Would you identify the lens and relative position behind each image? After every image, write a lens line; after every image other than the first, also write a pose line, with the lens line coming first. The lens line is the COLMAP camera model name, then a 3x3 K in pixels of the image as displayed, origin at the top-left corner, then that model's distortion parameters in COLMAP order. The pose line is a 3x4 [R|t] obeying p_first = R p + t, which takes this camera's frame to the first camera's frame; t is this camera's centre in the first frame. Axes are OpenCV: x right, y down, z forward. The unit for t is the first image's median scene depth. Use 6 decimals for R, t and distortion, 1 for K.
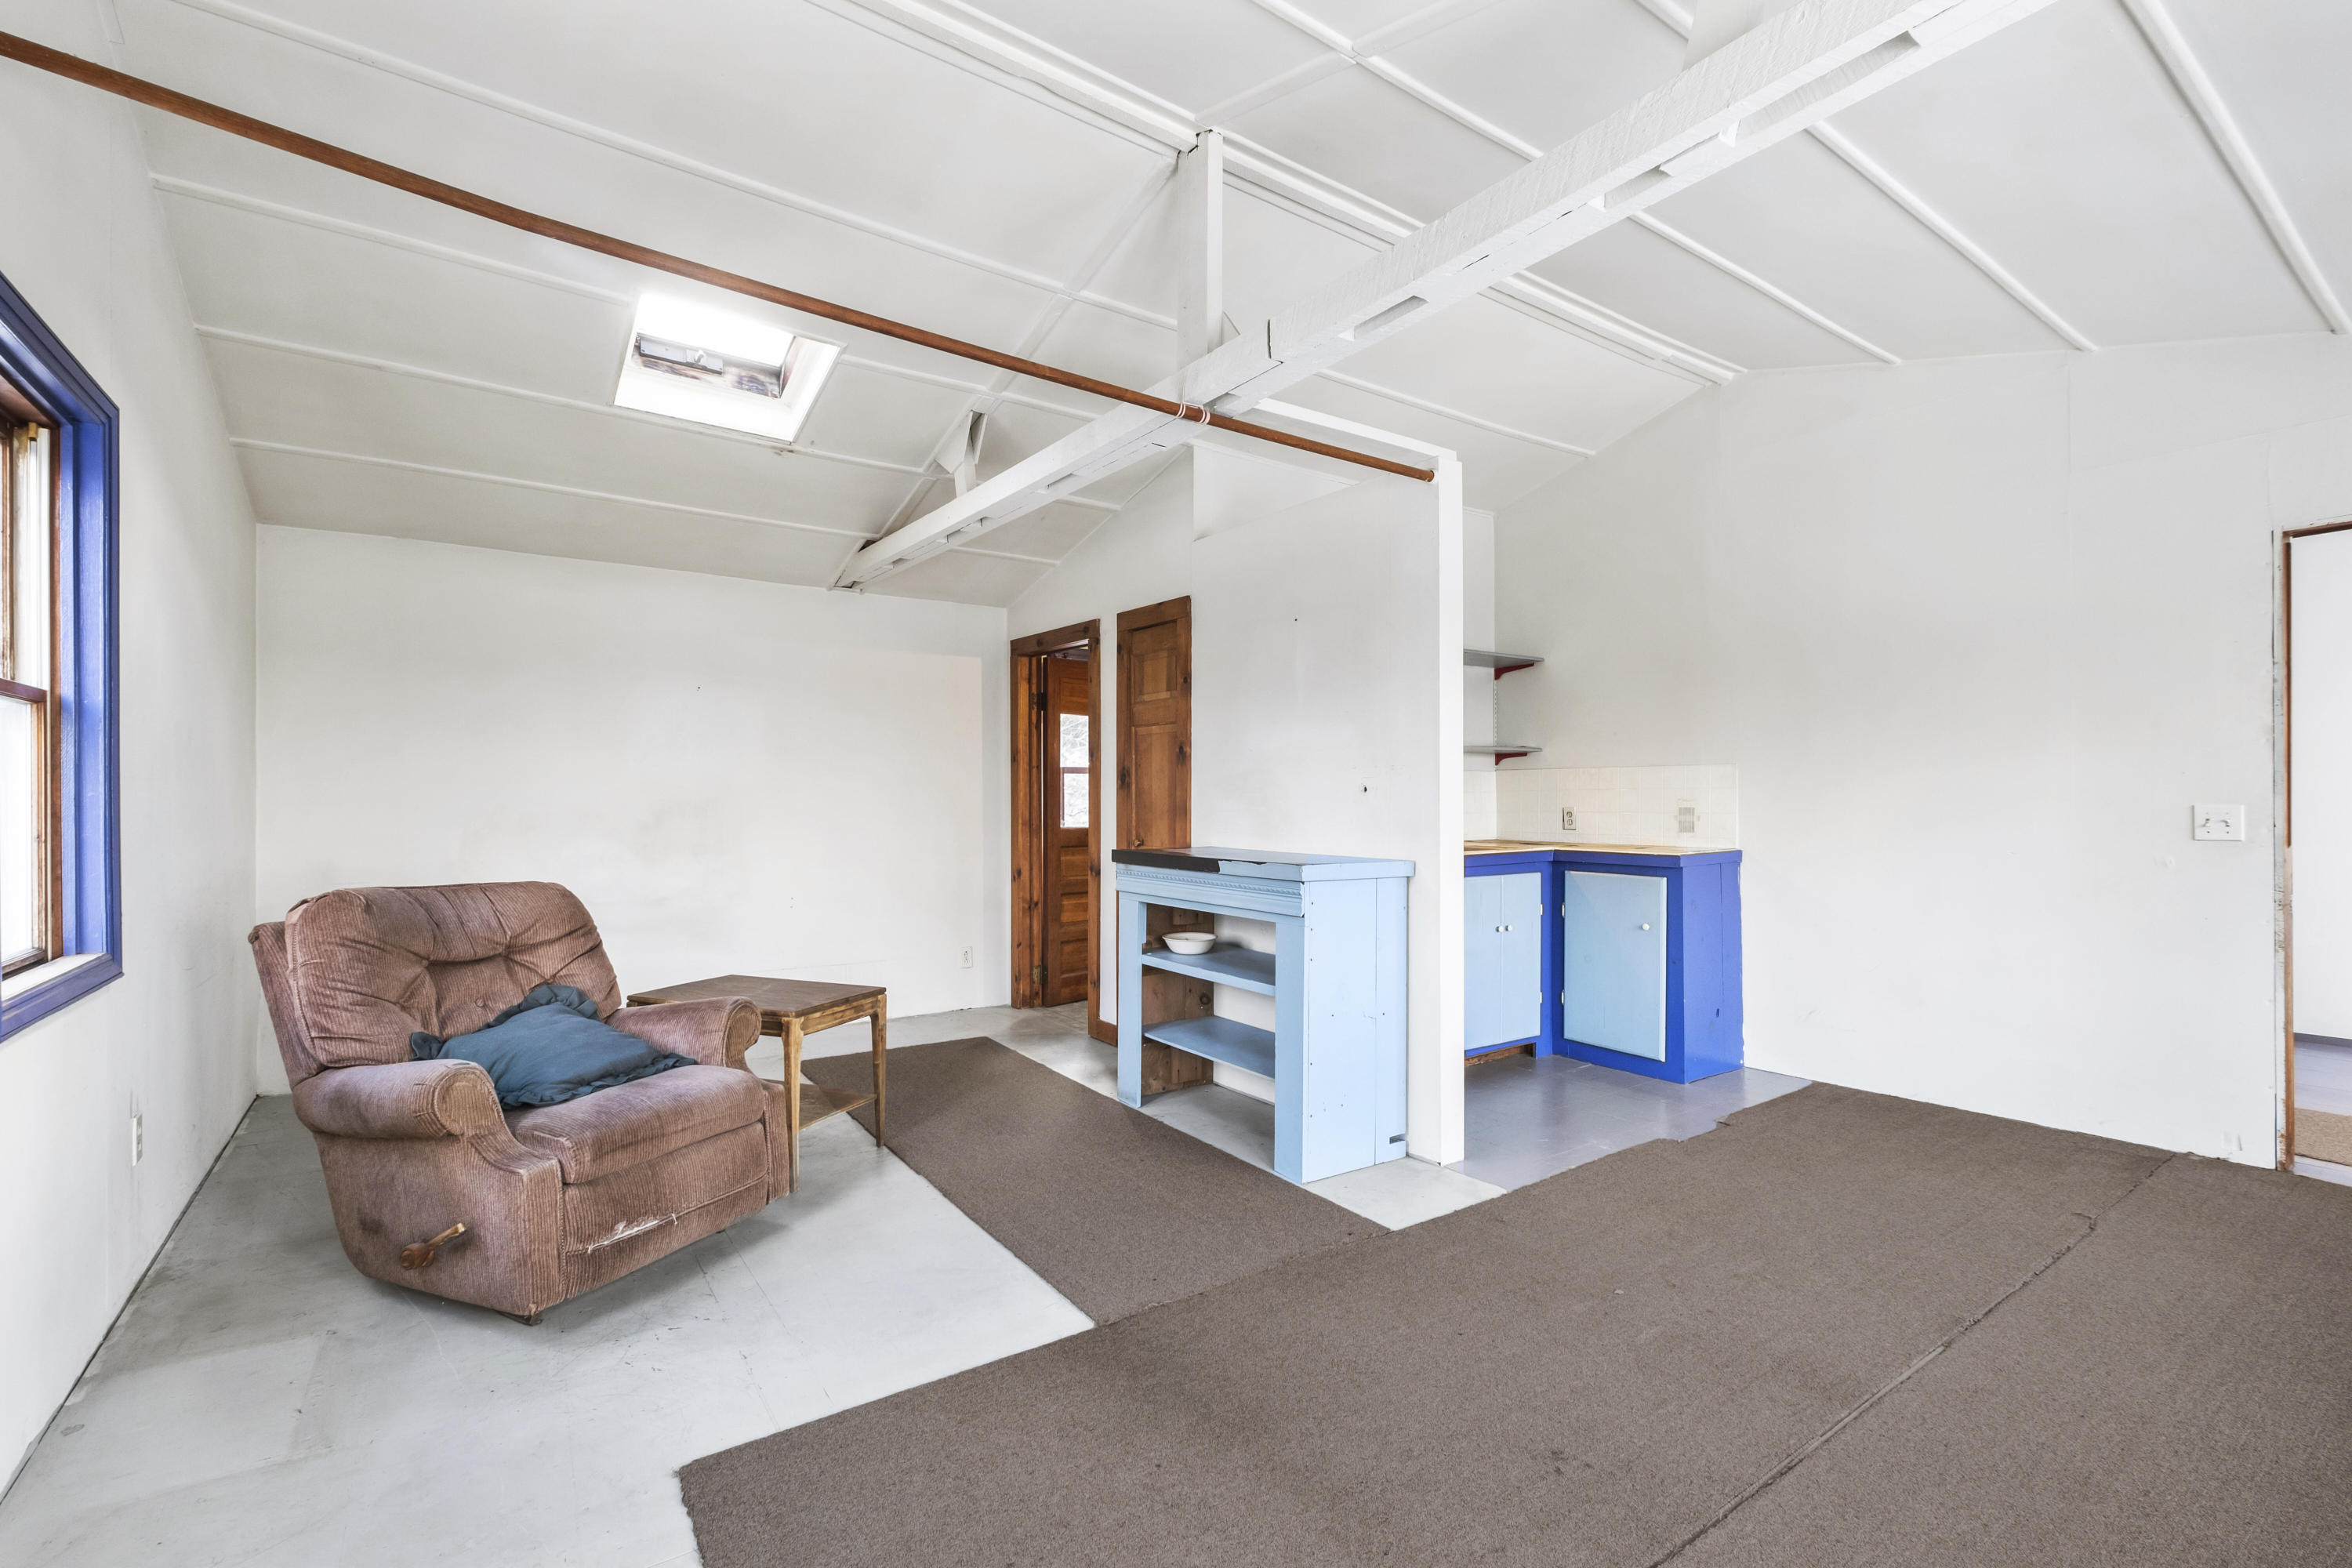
lens RADIAL K [[1044.4, 0, 1176.0], [0, 1044.4, 784.0], [0, 0, 1]] dist [0.002726, 0.000323]
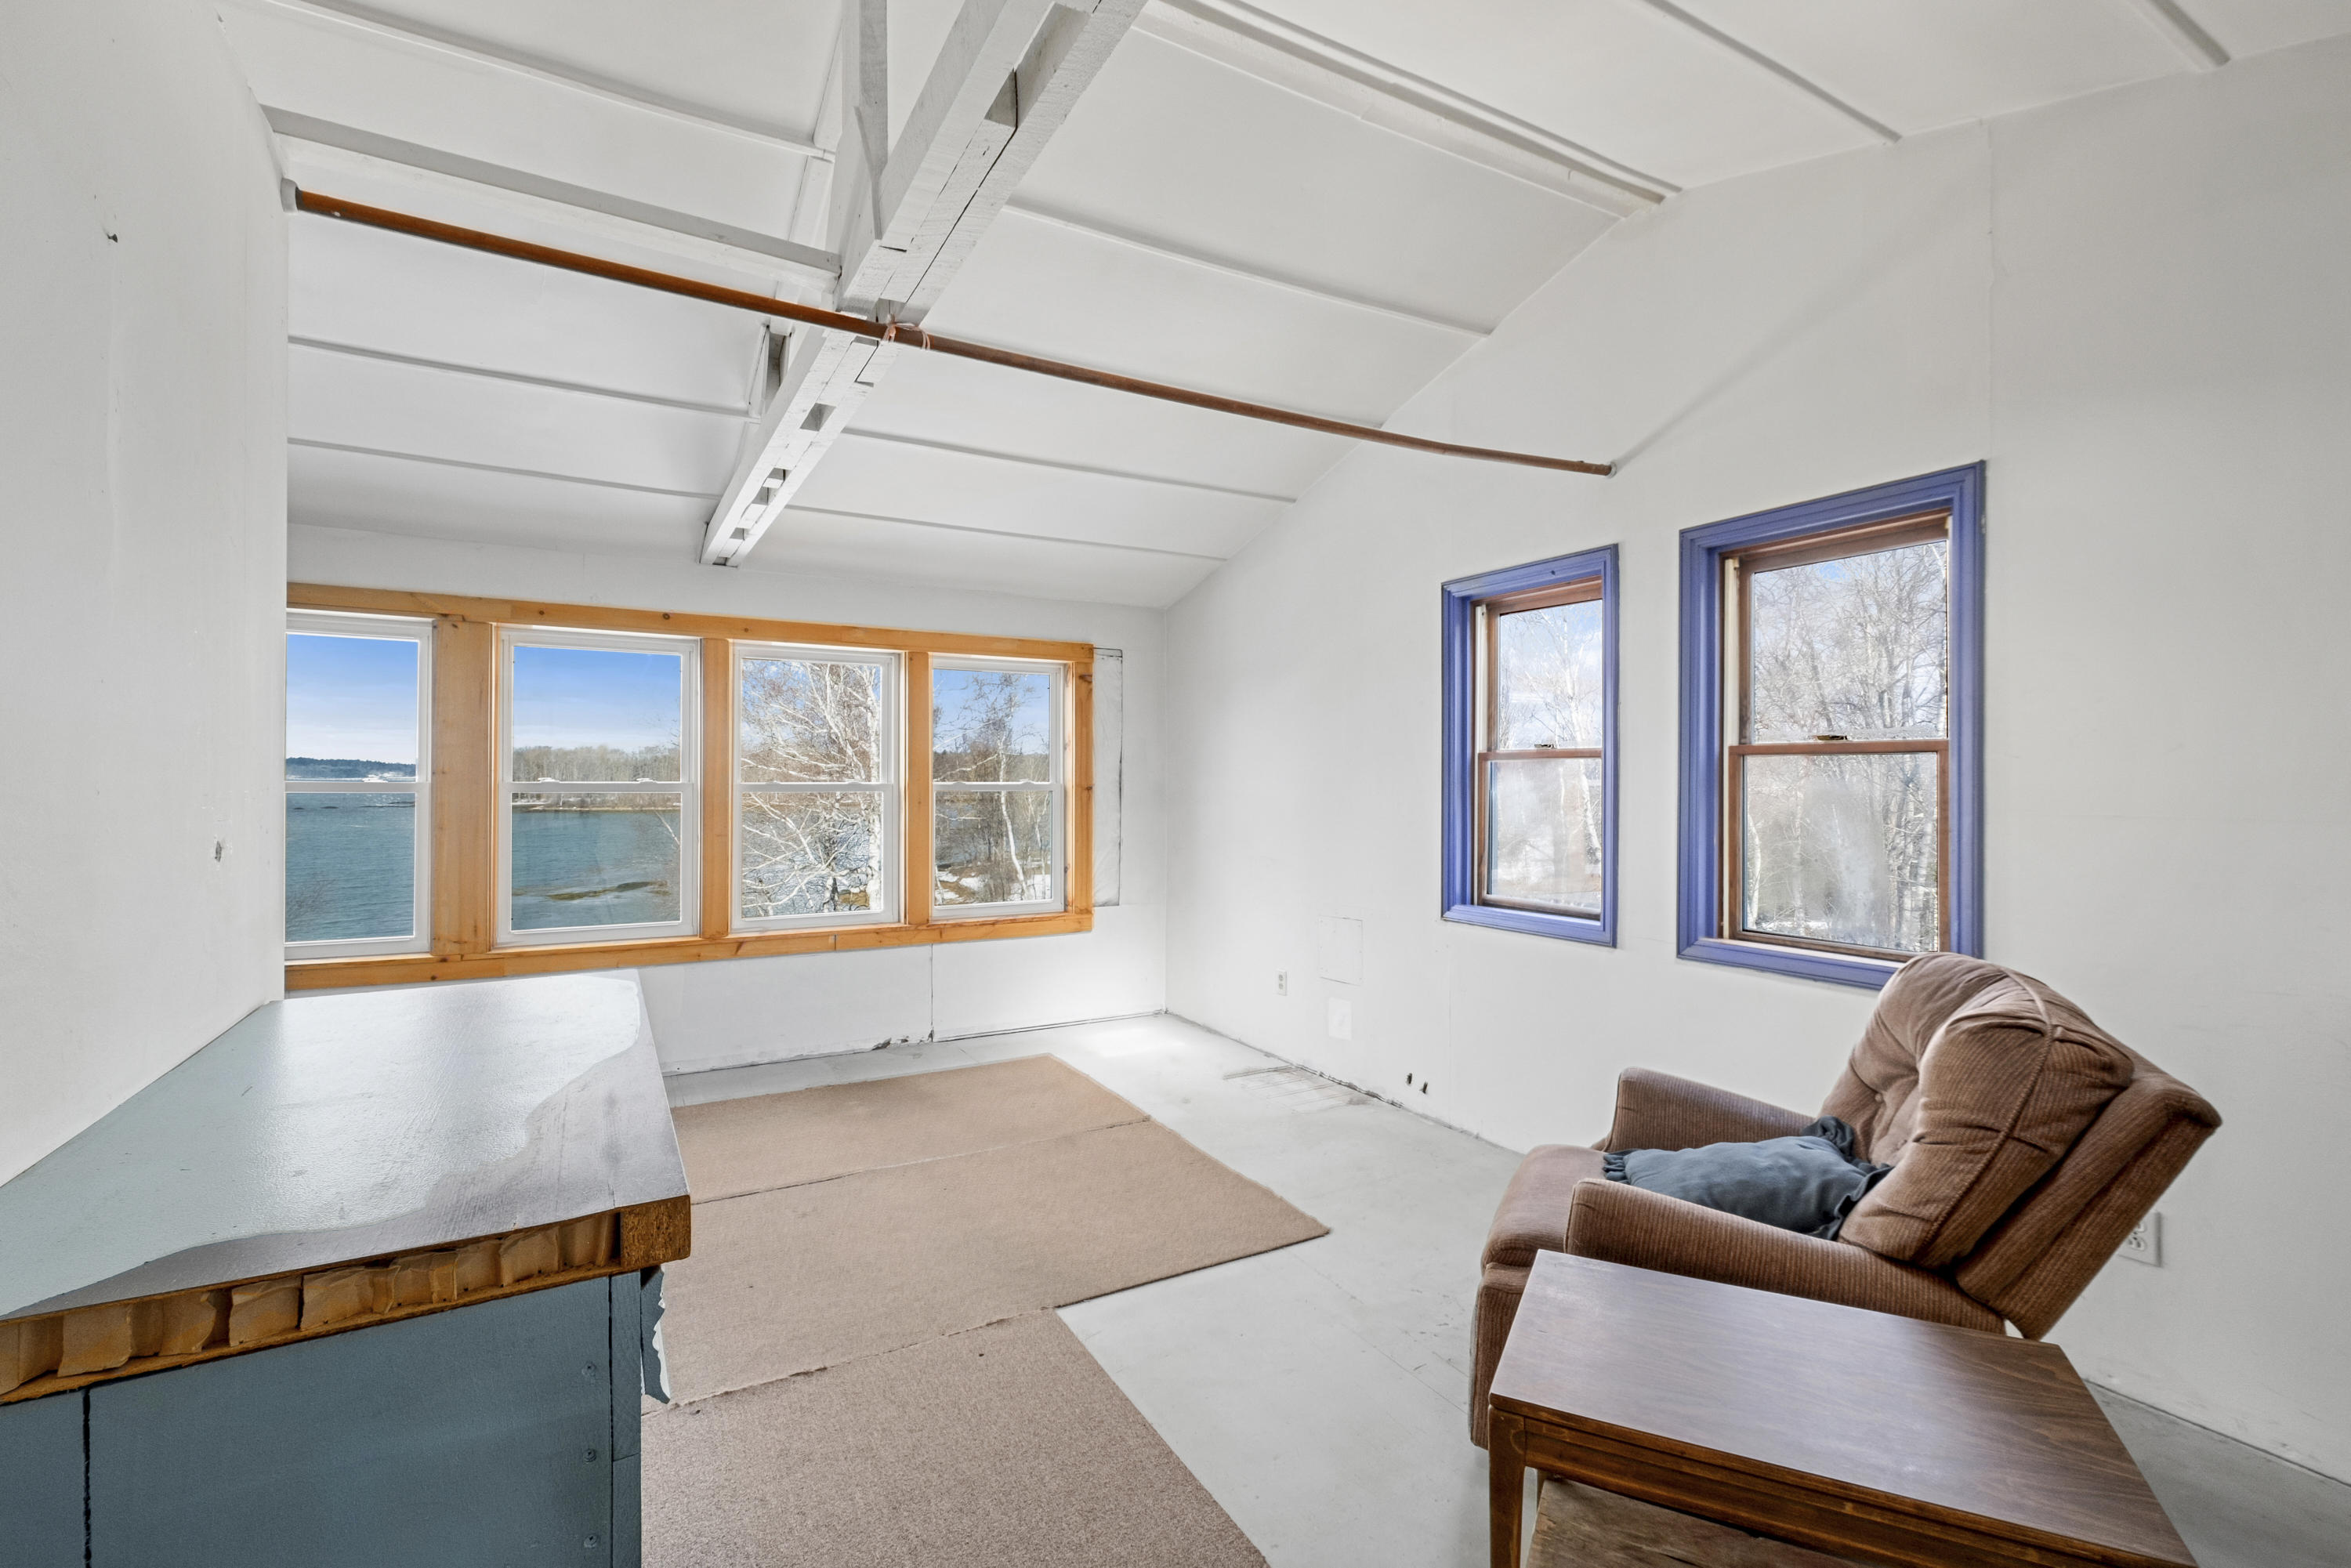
lens RADIAL K [[1044.0, 0, 1175.5], [0, 1044.0, 784.0], [0, 0, 1]] dist [0.002726, 0.000323]
pose [[-0.996018, -0.002022, 0.089135, -0.234048], [-0.002684, 0.999970, -0.007317, -0.023788], [-0.089118, -0.007527, -0.995993, 1.666517]]
